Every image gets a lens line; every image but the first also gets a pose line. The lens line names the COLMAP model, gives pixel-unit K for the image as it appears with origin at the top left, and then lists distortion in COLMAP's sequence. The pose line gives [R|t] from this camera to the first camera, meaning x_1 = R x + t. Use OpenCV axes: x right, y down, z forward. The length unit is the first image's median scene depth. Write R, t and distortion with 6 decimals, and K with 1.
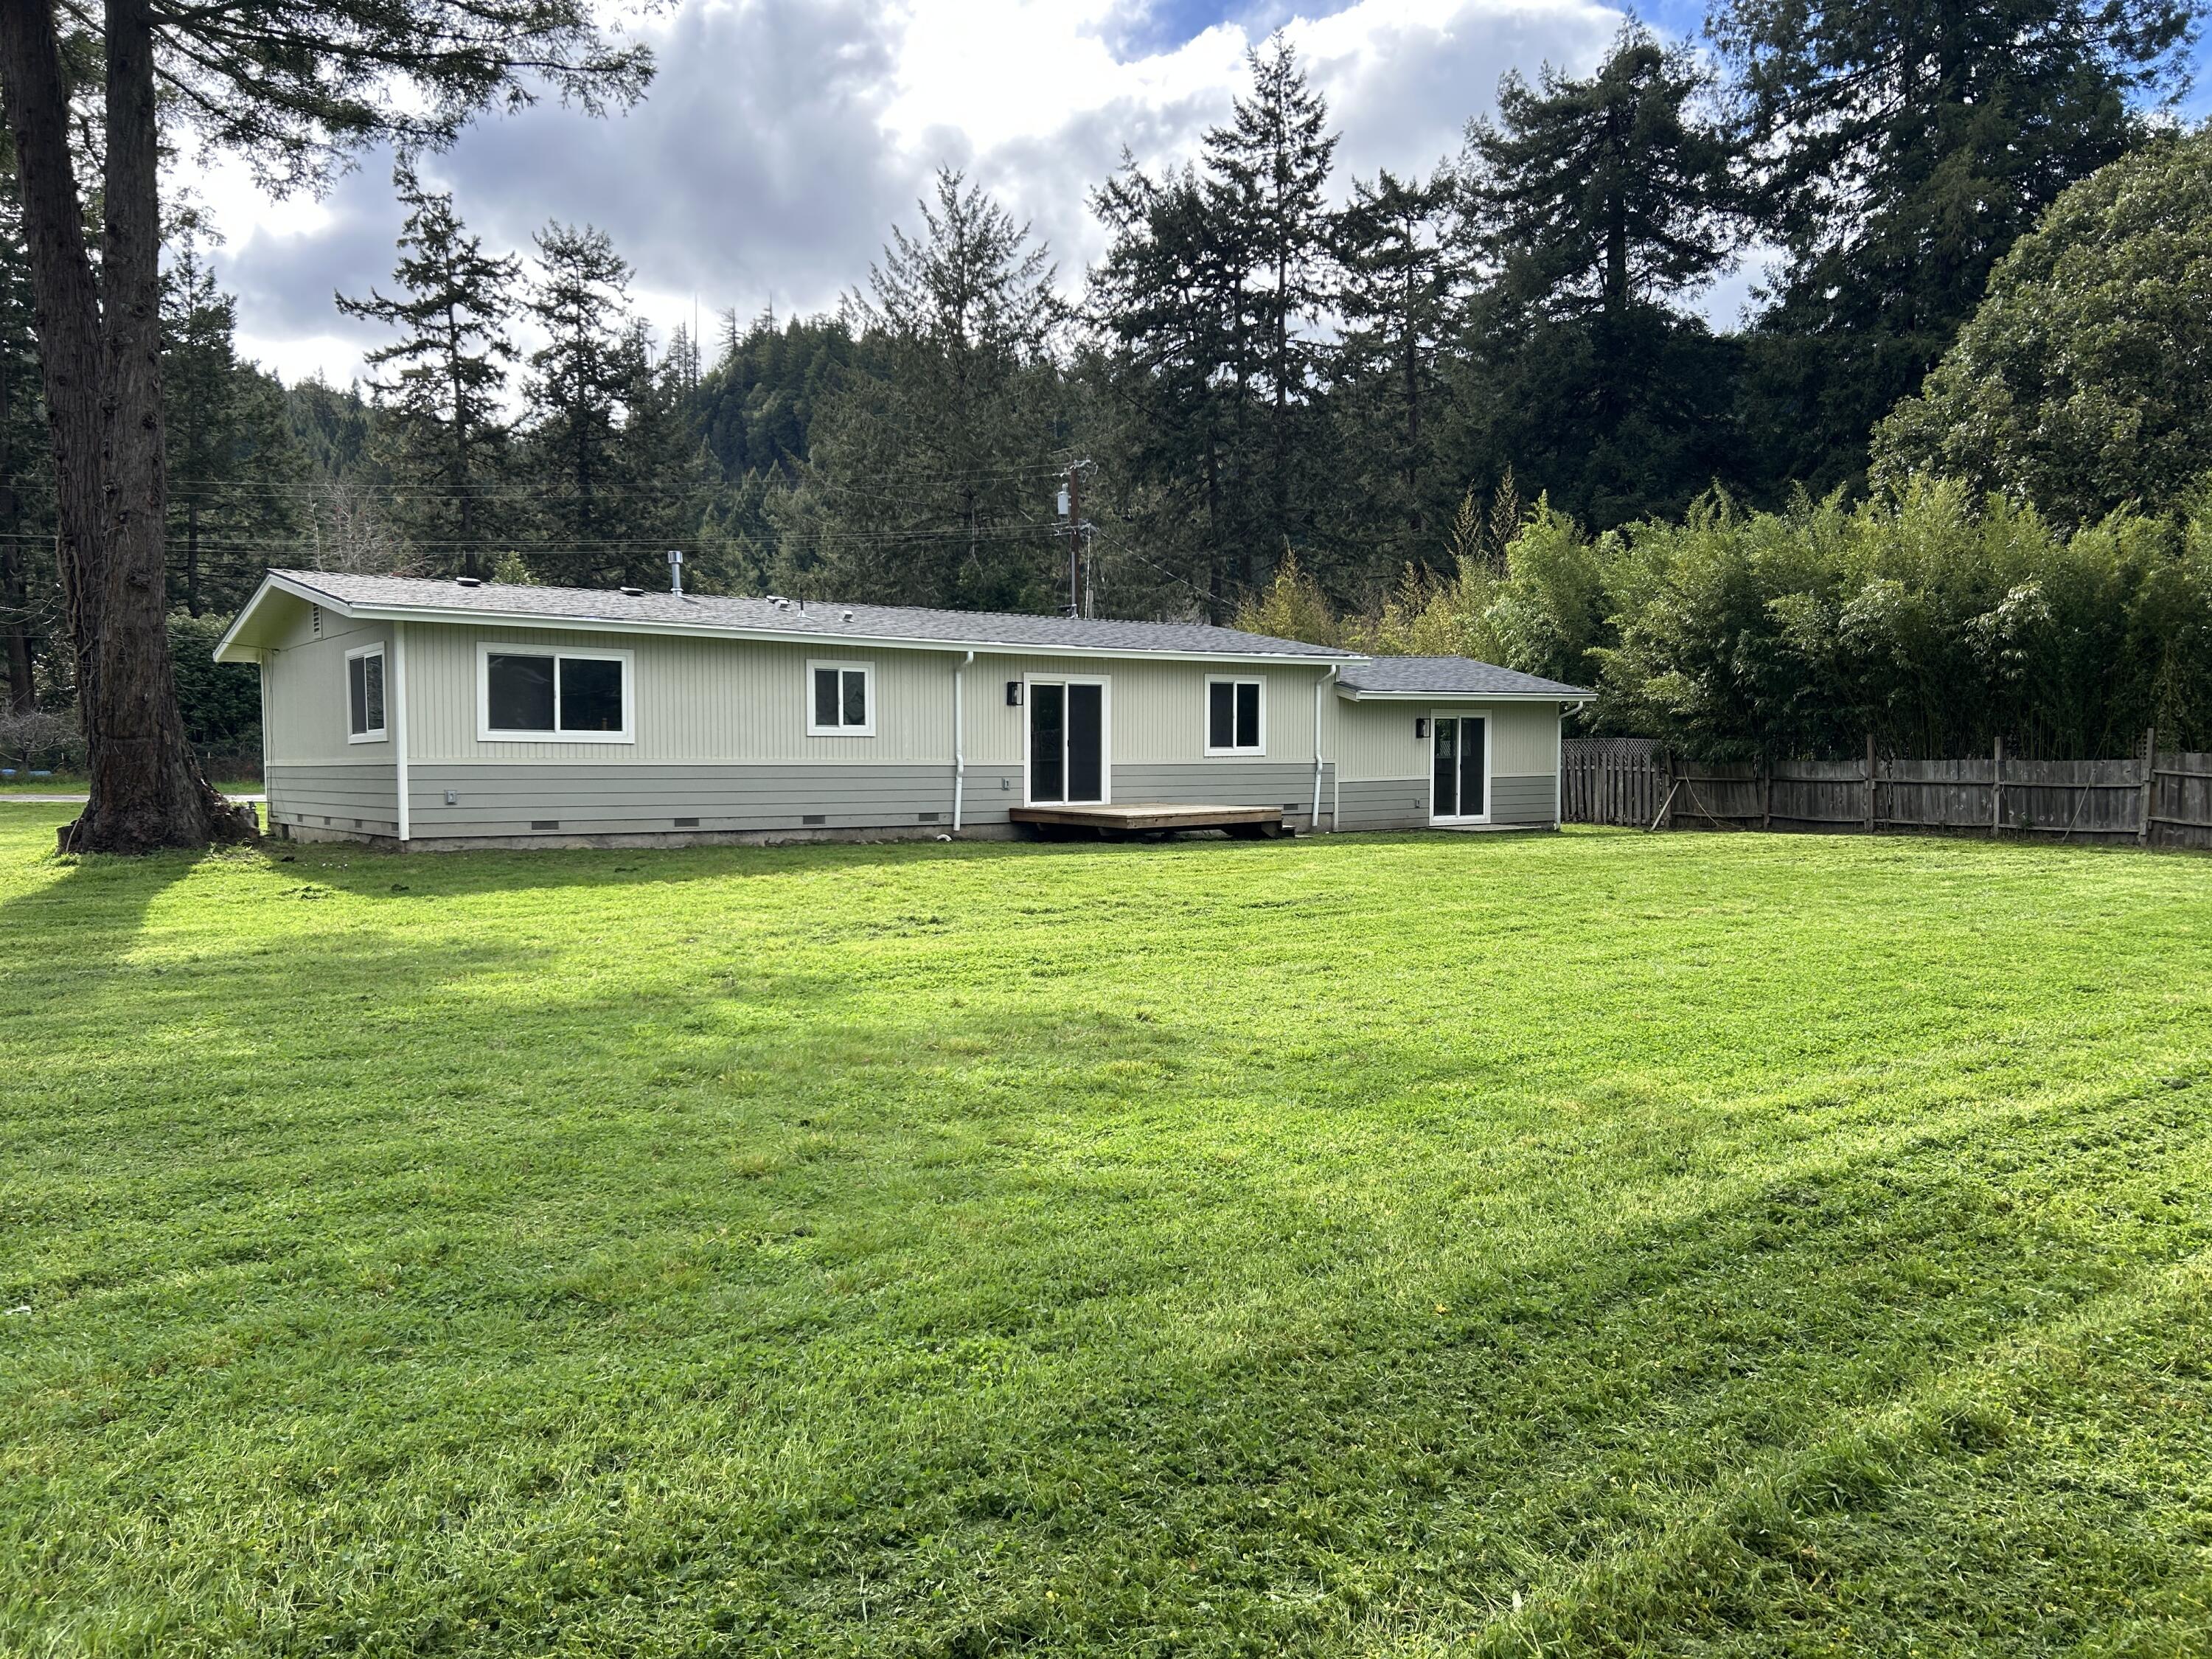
lens RADIAL K [[1669.1, 0, 1115.5], [0, 1669.1, 831.5], [0, 0, 1]] dist [0.052587, -0.055558]
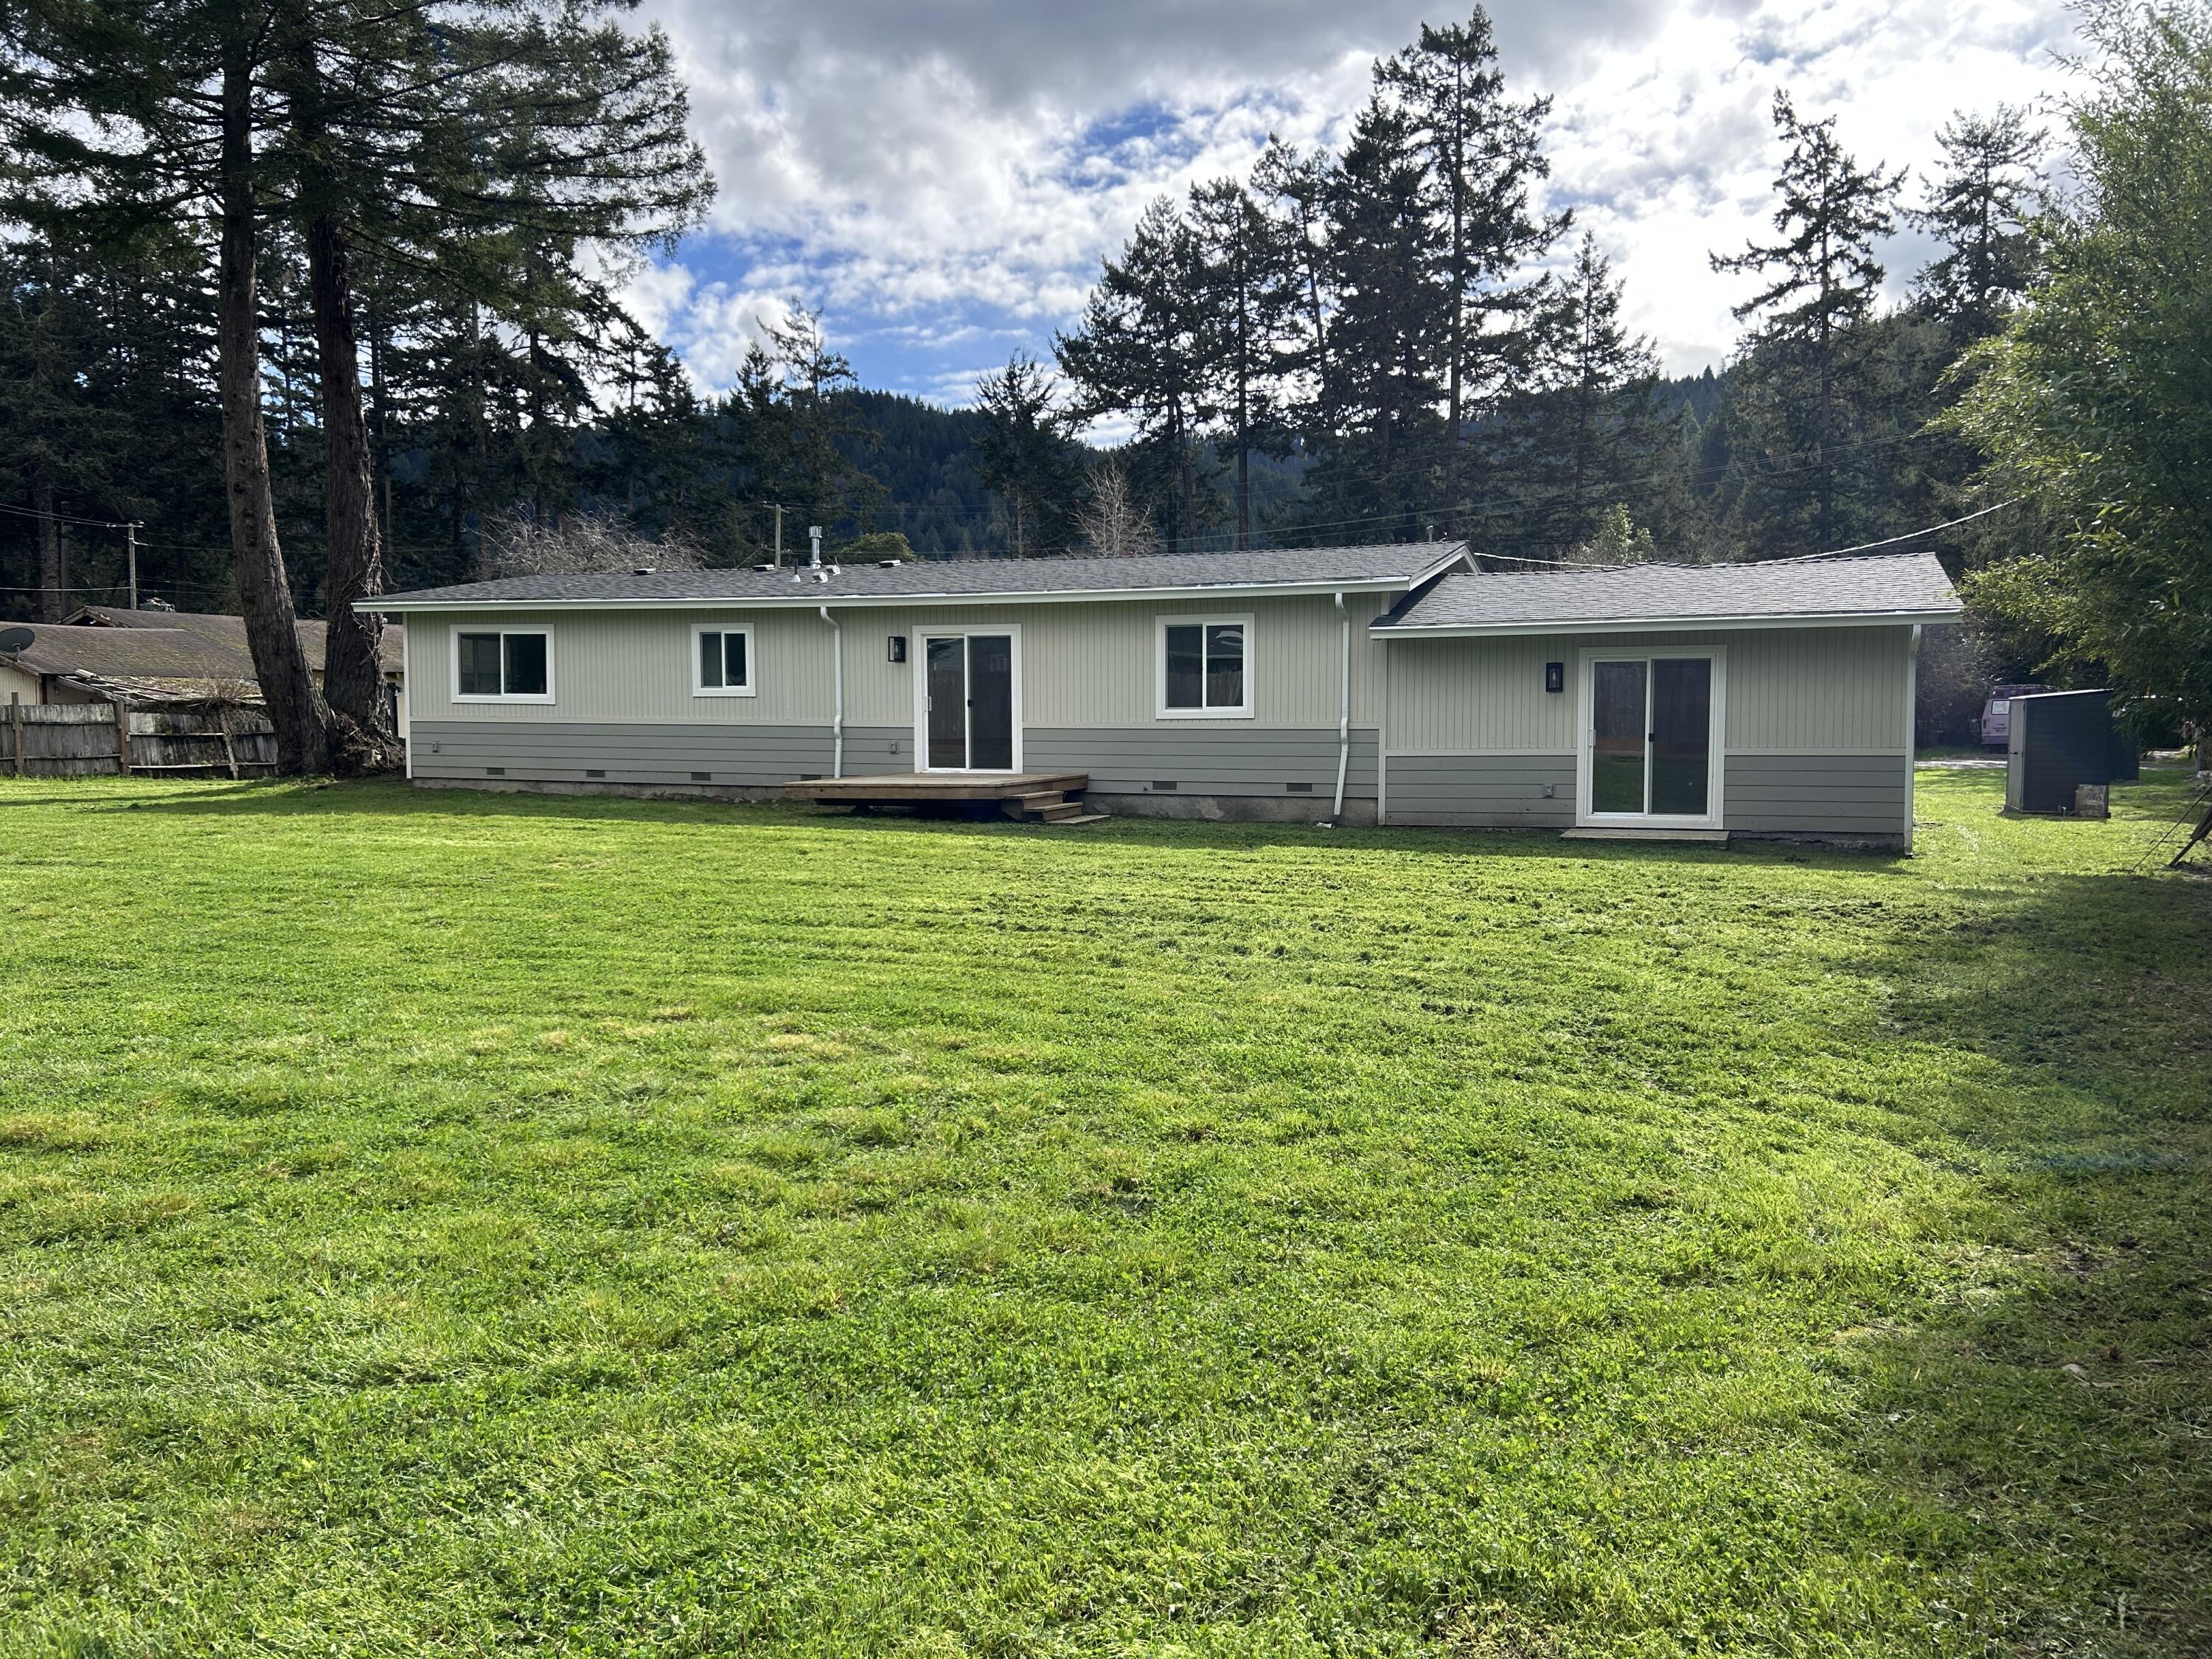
lens RADIAL K [[1669.1, 0, 1119.3], [0, 1669.1, 831.8], [0, 0, 1]] dist [0.052587, -0.055558]
pose [[0.538931, 0.062350, -0.840039, 0.716116], [-0.040611, 0.998020, 0.048021, -0.028197], [0.841370, 0.008235, 0.540396, 0.548906]]
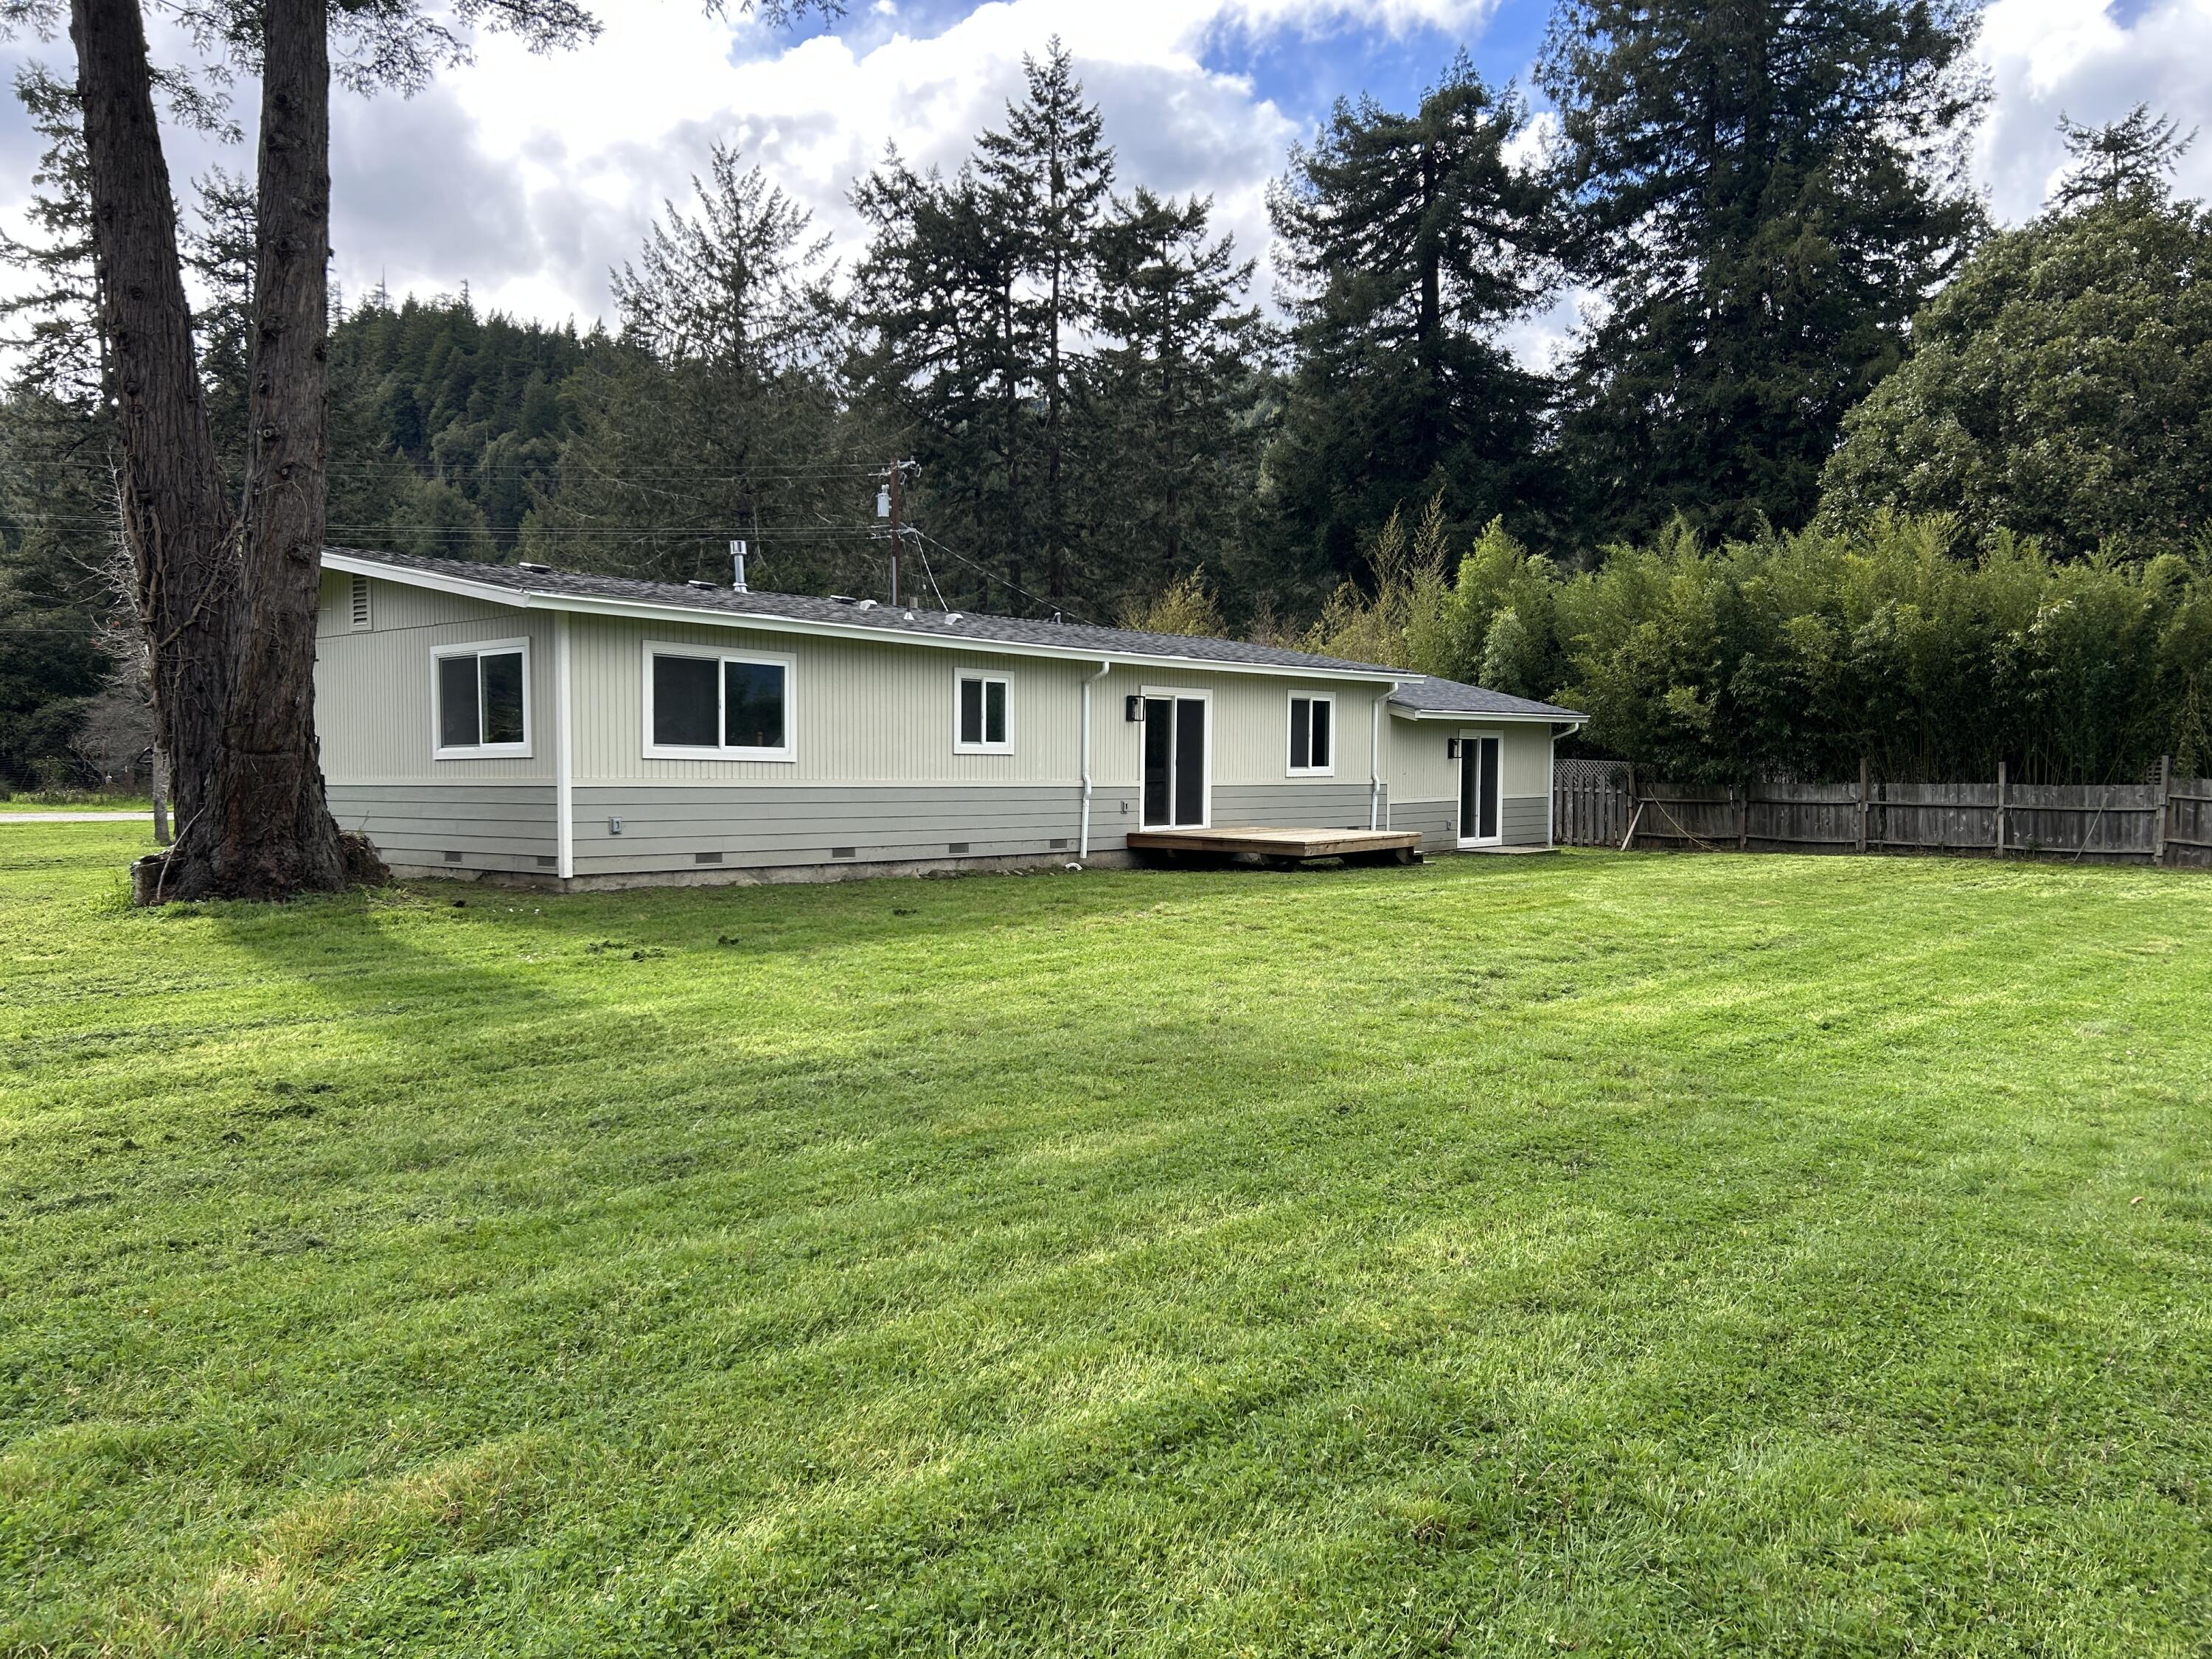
lens RADIAL K [[1669.1, 0, 1112.9], [0, 1669.1, 826.6], [0, 0, 1]] dist [0.052587, -0.055558]
pose [[0.975616, -0.001886, 0.219476, -0.248367], [0.004294, 0.999936, -0.010496, -0.007432], [-0.219442, 0.011182, 0.975561, 0.099666]]
